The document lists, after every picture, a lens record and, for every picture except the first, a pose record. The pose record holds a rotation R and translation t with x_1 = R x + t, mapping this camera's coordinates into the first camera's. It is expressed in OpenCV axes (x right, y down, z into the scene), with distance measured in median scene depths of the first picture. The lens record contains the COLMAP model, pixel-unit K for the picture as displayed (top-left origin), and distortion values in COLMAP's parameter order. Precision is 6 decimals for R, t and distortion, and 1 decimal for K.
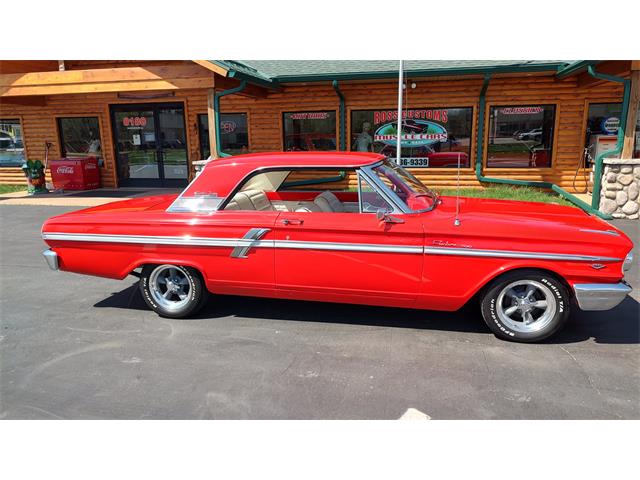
lens RADIAL K [[460.0, 0, 321.3], [0, 460.0, 239.4], [0, 0, 1]] dist [0.009624, -0.011400]
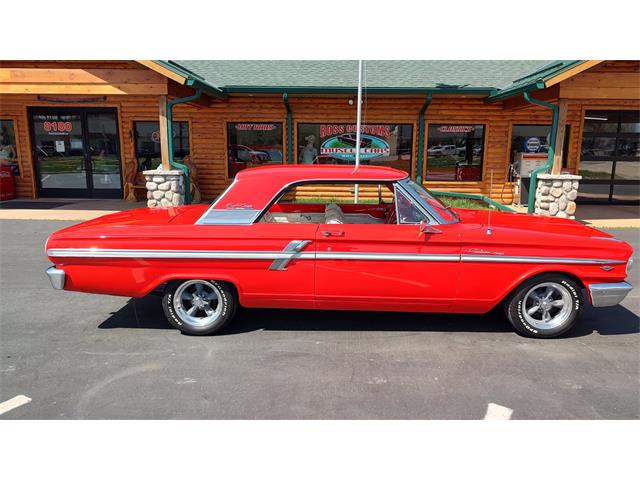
lens RADIAL K [[462.5, 0, 321.6], [0, 462.5, 238.5], [0, 0, 1]] dist [0.007685, -0.009579]
pose [[0.979288, -0.014934, 0.201922, -0.100803], [0.020211, 0.999505, -0.024099, -0.000817], [-0.201462, 0.027680, 0.979105, 0.000230]]
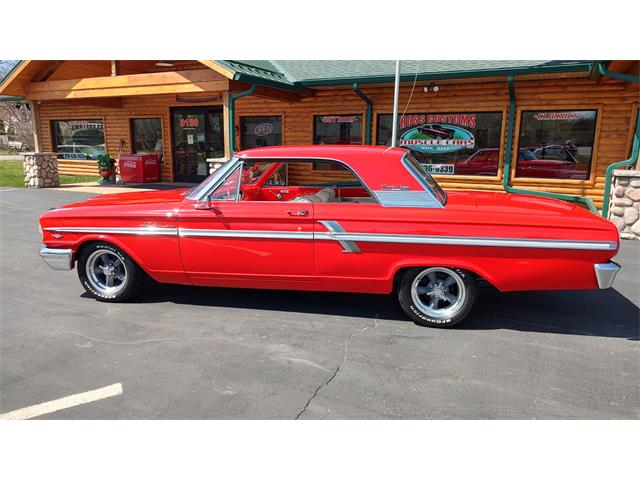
lens RADIAL K [[458.2, 0, 321.0], [0, 458.2, 240.5], [0, 0, 1]] dist [0.010472, -0.010049]
pose [[0.970347, 0.074295, -0.230015, 0.209772], [-0.077299, 0.997000, -0.004063, 0.003614], [0.229023, 0.021722, 0.973179, 0.022029]]
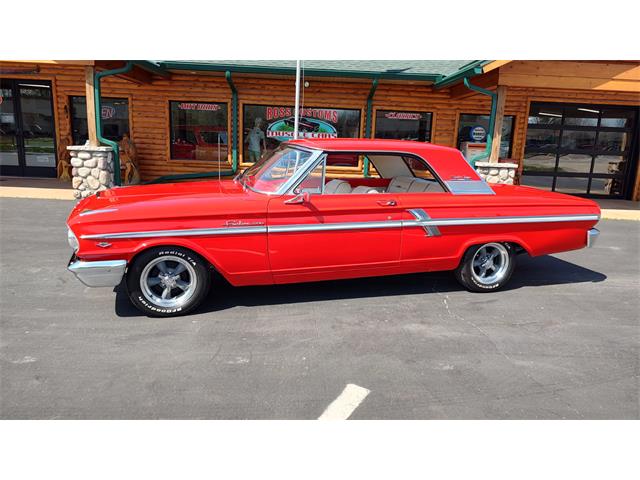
lens RADIAL K [[460.0, 0, 321.3], [0, 460.0, 239.4], [0, 0, 1]] dist [0.009624, -0.011400]
pose [[0.965881, -0.000124, 0.258985, -0.031203], [0.001073, 0.999993, -0.003522, 0.013132], [-0.258983, 0.003680, 0.965875, 0.009801]]
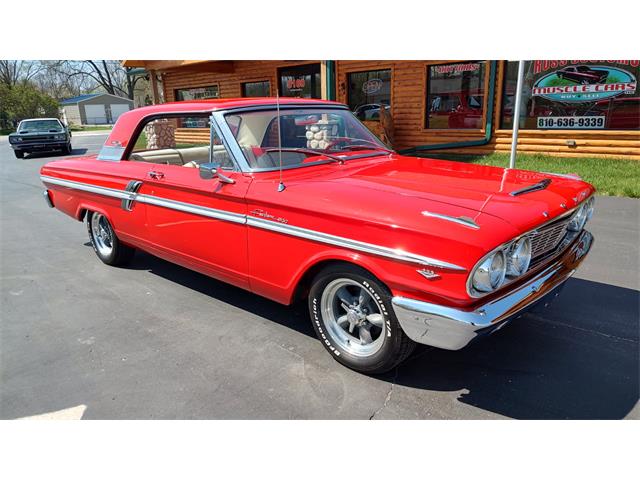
lens RADIAL K [[460.0, 0, 321.3], [0, 460.0, 239.4], [0, 0, 1]] dist [0.009624, -0.011400]
pose [[0.872545, 0.120743, -0.473377, 0.224148], [-0.087191, 0.991907, 0.092290, -0.008634], [0.480689, -0.039254, 0.876012, 0.122900]]
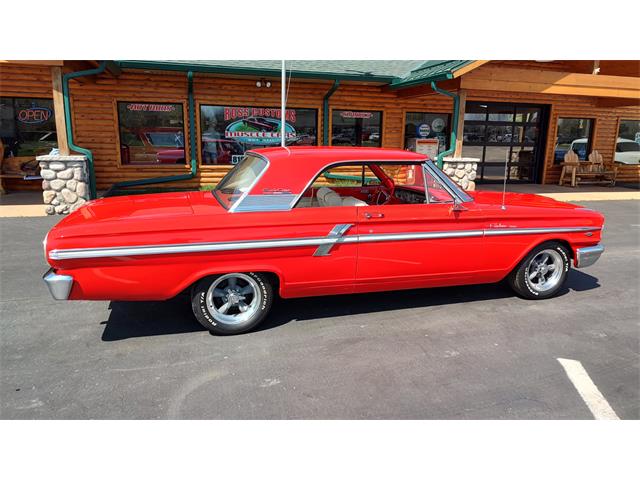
lens RADIAL K [[462.5, 0, 321.6], [0, 462.5, 238.5], [0, 0, 1]] dist [0.007685, -0.009579]
pose [[0.865580, -0.077925, 0.494671, -0.228463], [0.078066, 0.996739, 0.020415, -0.005655], [-0.494649, 0.020946, 0.868840, 0.058592]]
